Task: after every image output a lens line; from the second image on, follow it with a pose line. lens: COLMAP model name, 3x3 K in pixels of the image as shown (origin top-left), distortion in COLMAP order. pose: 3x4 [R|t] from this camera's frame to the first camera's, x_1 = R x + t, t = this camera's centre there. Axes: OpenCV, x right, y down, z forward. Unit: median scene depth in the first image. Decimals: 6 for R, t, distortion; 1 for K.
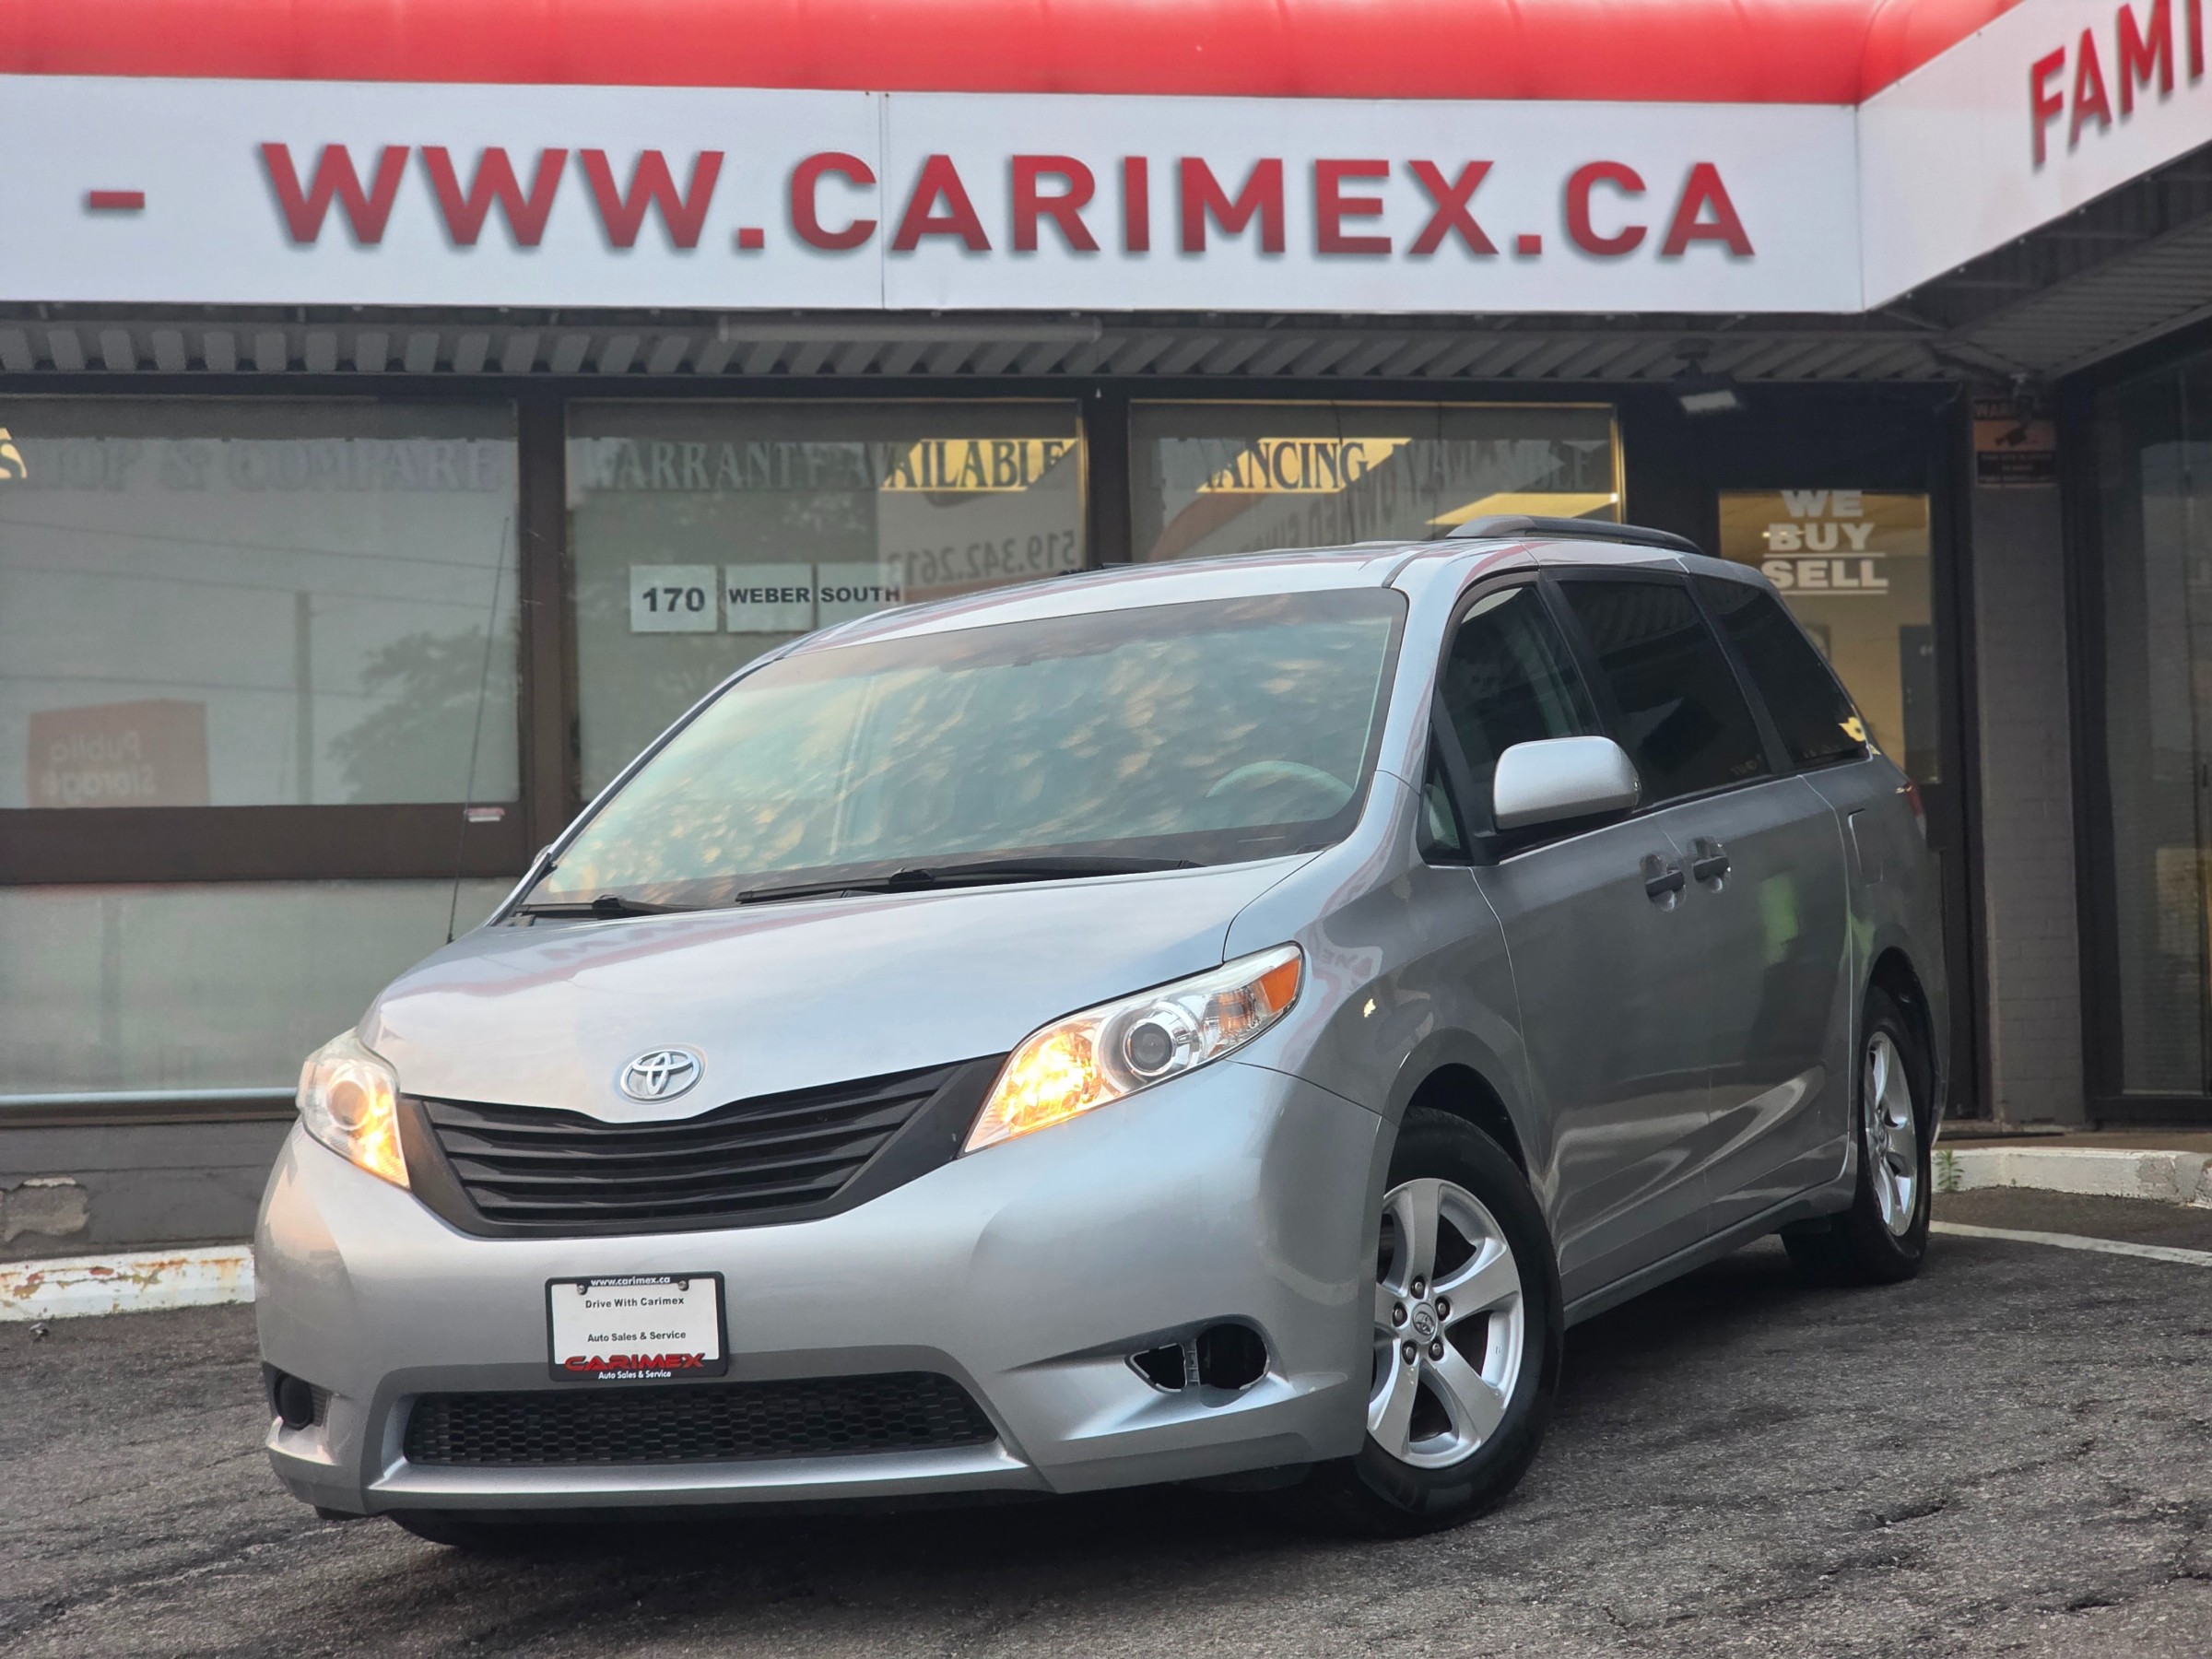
lens RADIAL K [[4394.7, 0, 1106.0], [0, 4394.7, 829.5], [0, 0, 1]] dist [0.000394, 0.129361]
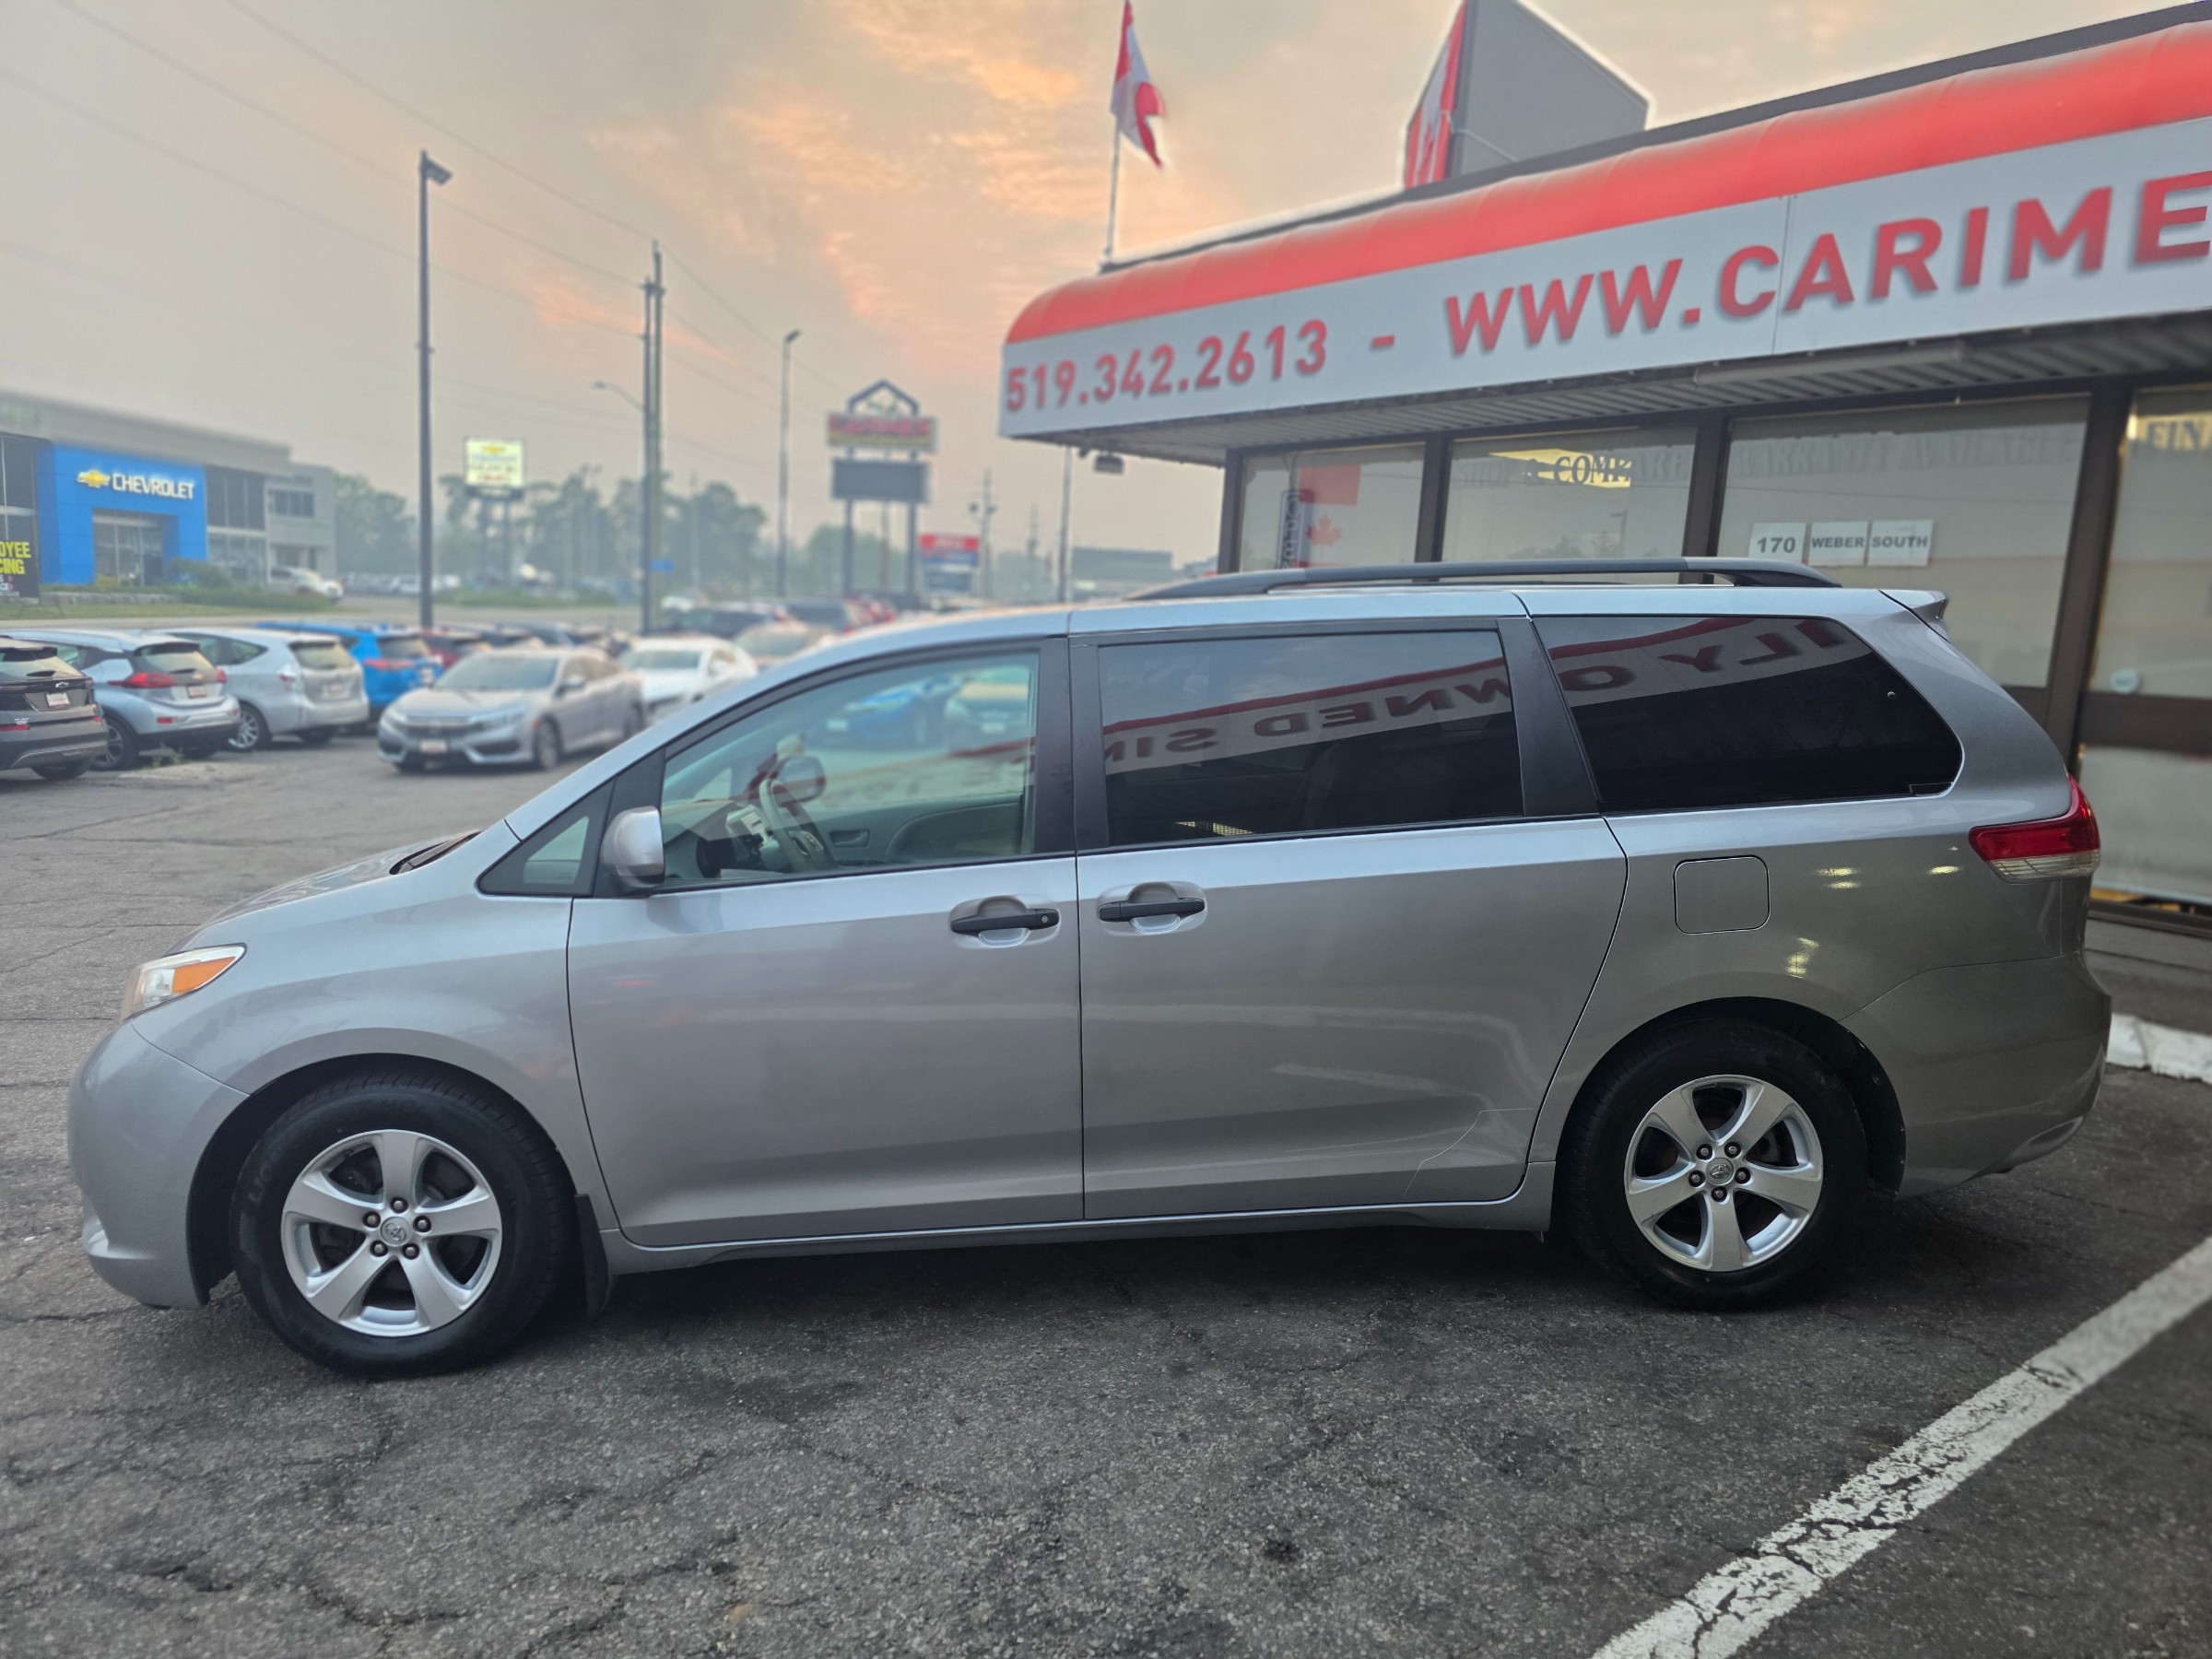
lens RADIAL K [[1473.4, 0, 1106.0], [0, 1473.4, 829.5], [0, 0, 1]] dist [-0.006725, -0.006482]
pose [[0.435169, 0.180638, -0.882042, 0.306834], [-0.010762, 0.980641, 0.195520, -0.056067], [0.900285, -0.075592, 0.428688, 0.573222]]
